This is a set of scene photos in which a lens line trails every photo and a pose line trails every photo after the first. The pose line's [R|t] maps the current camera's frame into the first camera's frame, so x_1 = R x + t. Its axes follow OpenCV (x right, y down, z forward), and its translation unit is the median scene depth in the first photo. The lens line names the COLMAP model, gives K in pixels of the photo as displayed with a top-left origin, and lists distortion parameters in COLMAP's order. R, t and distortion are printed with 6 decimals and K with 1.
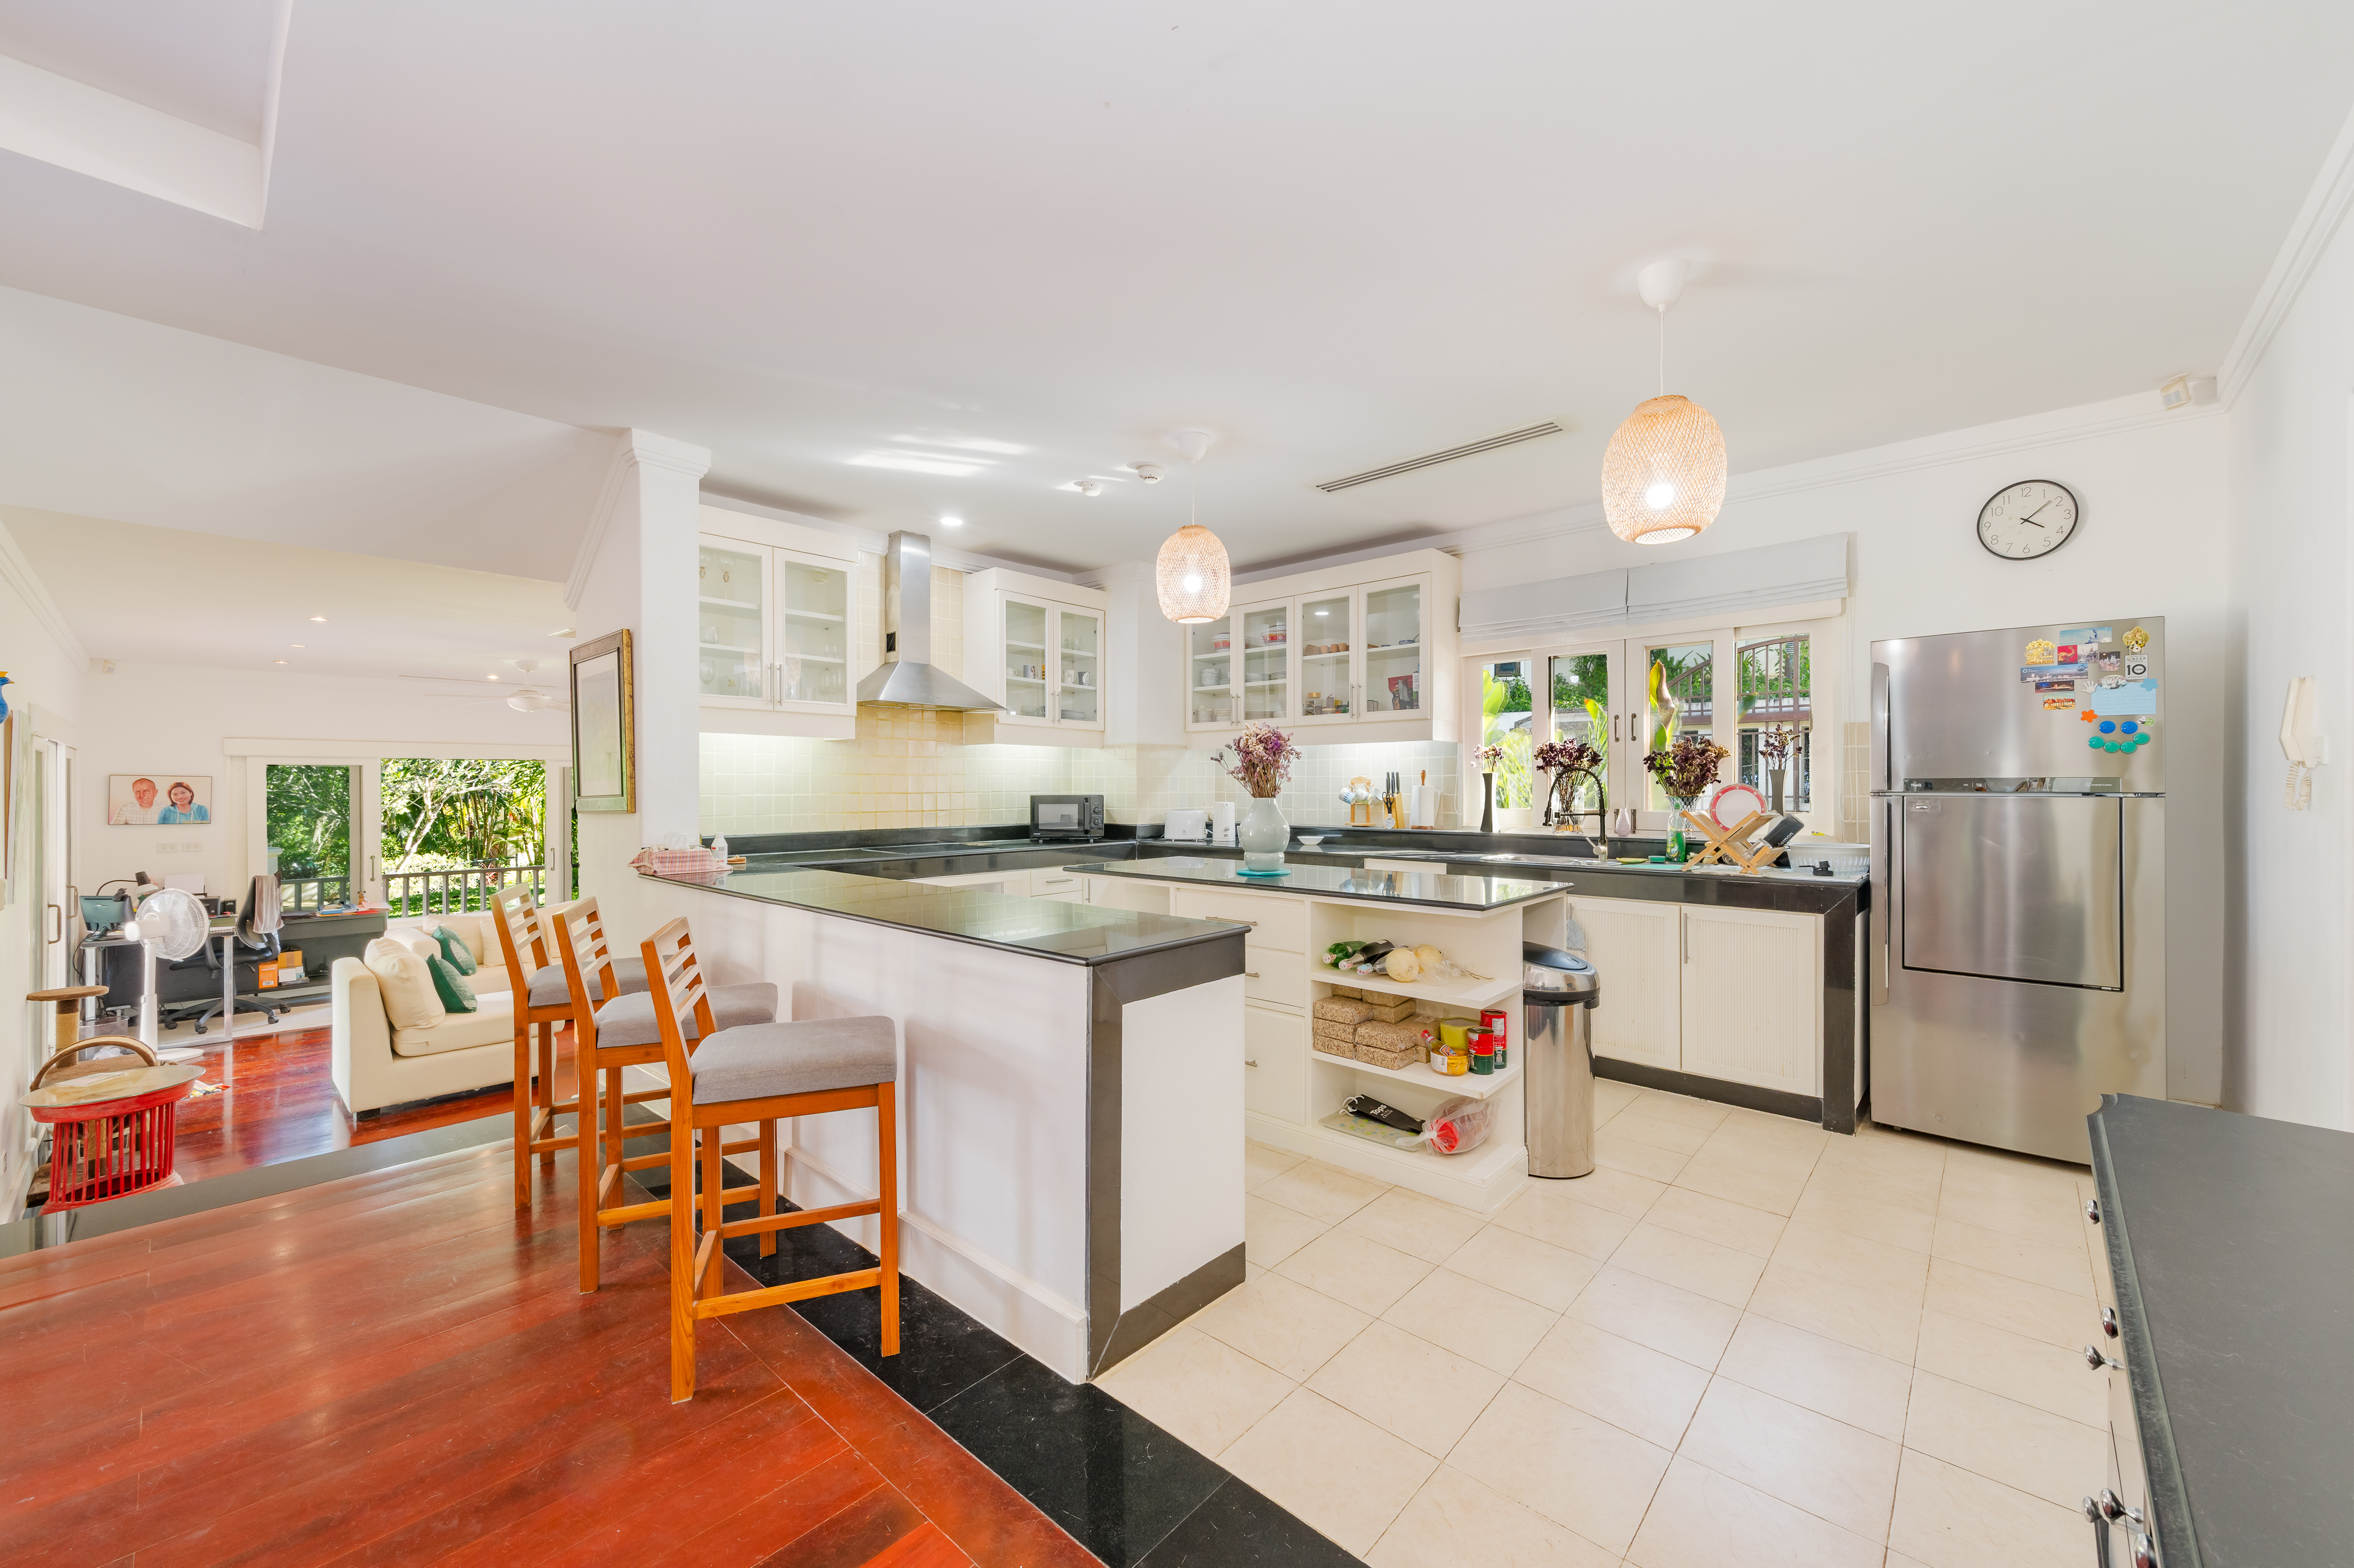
lens RADIAL K [[908.4, 0, 1182.0], [0, 908.4, 785.8], [0, 0, 1]] dist [0.028870, -0.012985]
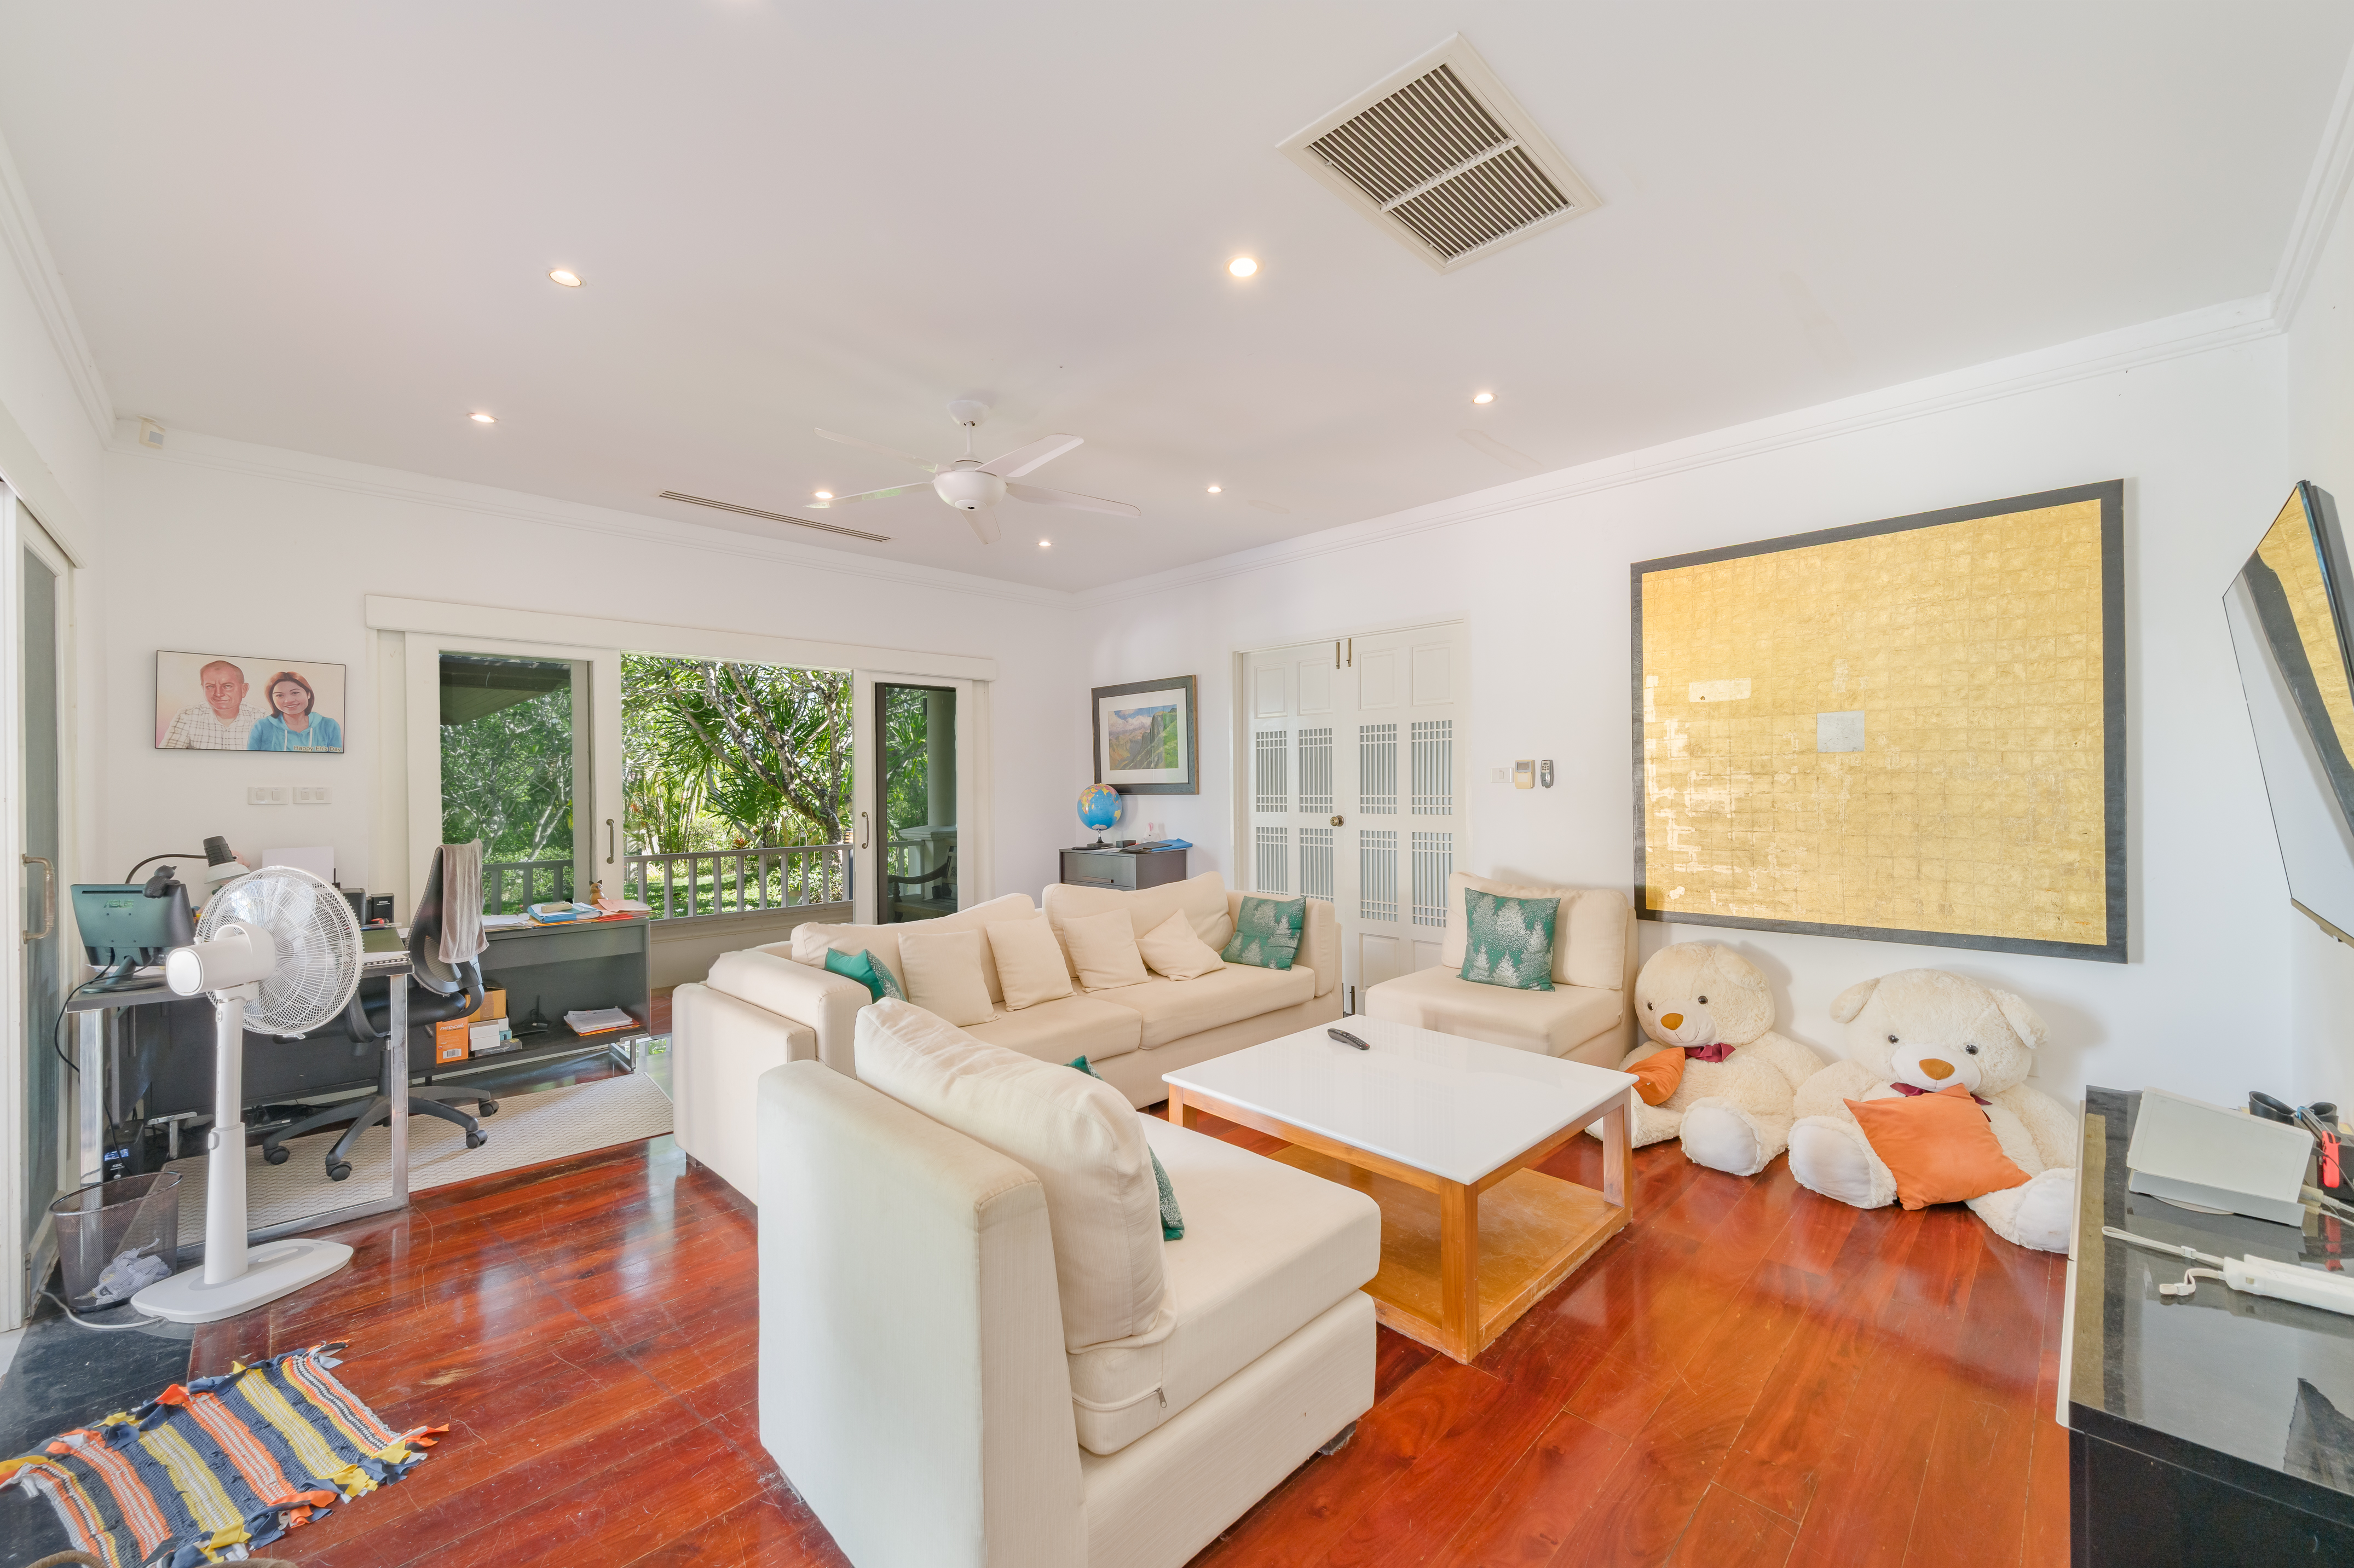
lens RADIAL K [[908.4, 0, 1182.0], [0, 908.4, 785.8], [0, 0, 1]] dist [0.028870, -0.012985]
pose [[0.998769, -0.008097, -0.048936, -0.683388], [0.008069, 0.999967, -0.000759, 0.080798], [0.048941, 0.000363, 0.998802, 0.618801]]
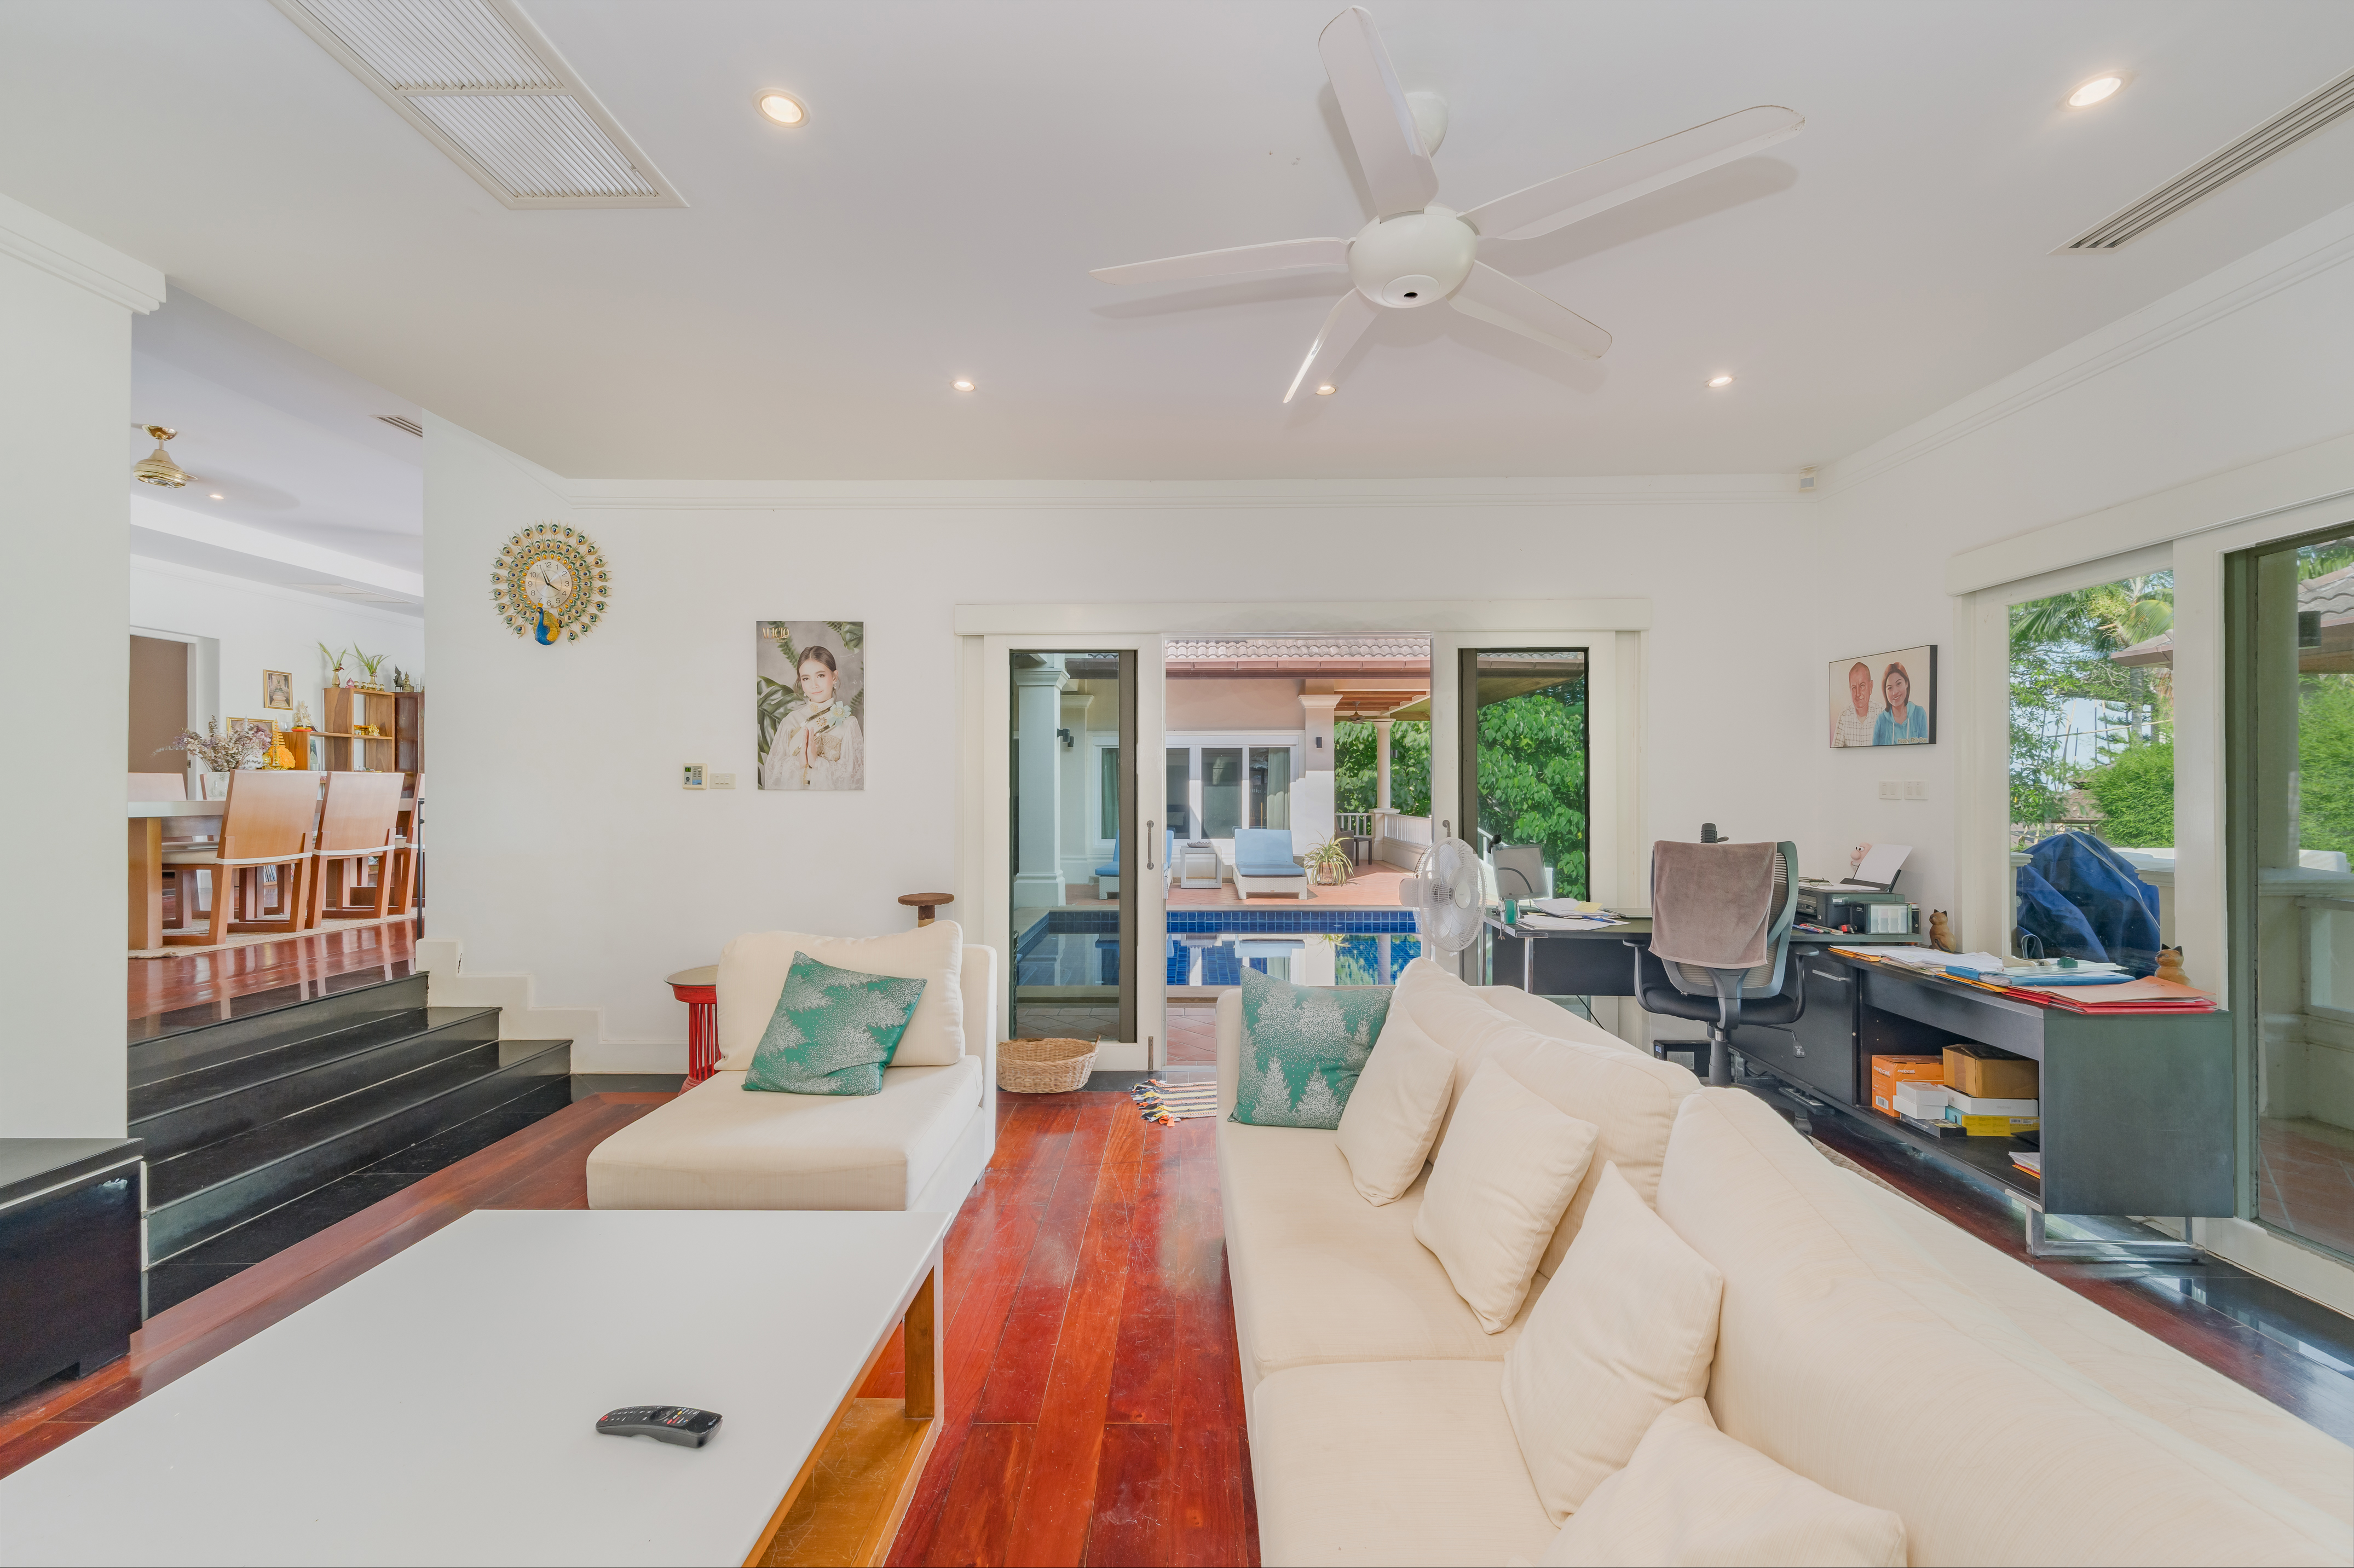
lens RADIAL K [[908.4, 0, 1182.0], [0, 908.4, 785.8], [0, 0, 1]] dist [0.028870, -0.012985]
pose [[-0.746133, -0.000151, -0.665797, -0.561334], [0.001754, 0.999996, -0.002193, 0.079428], [0.665794, -0.002804, -0.746130, 1.381724]]
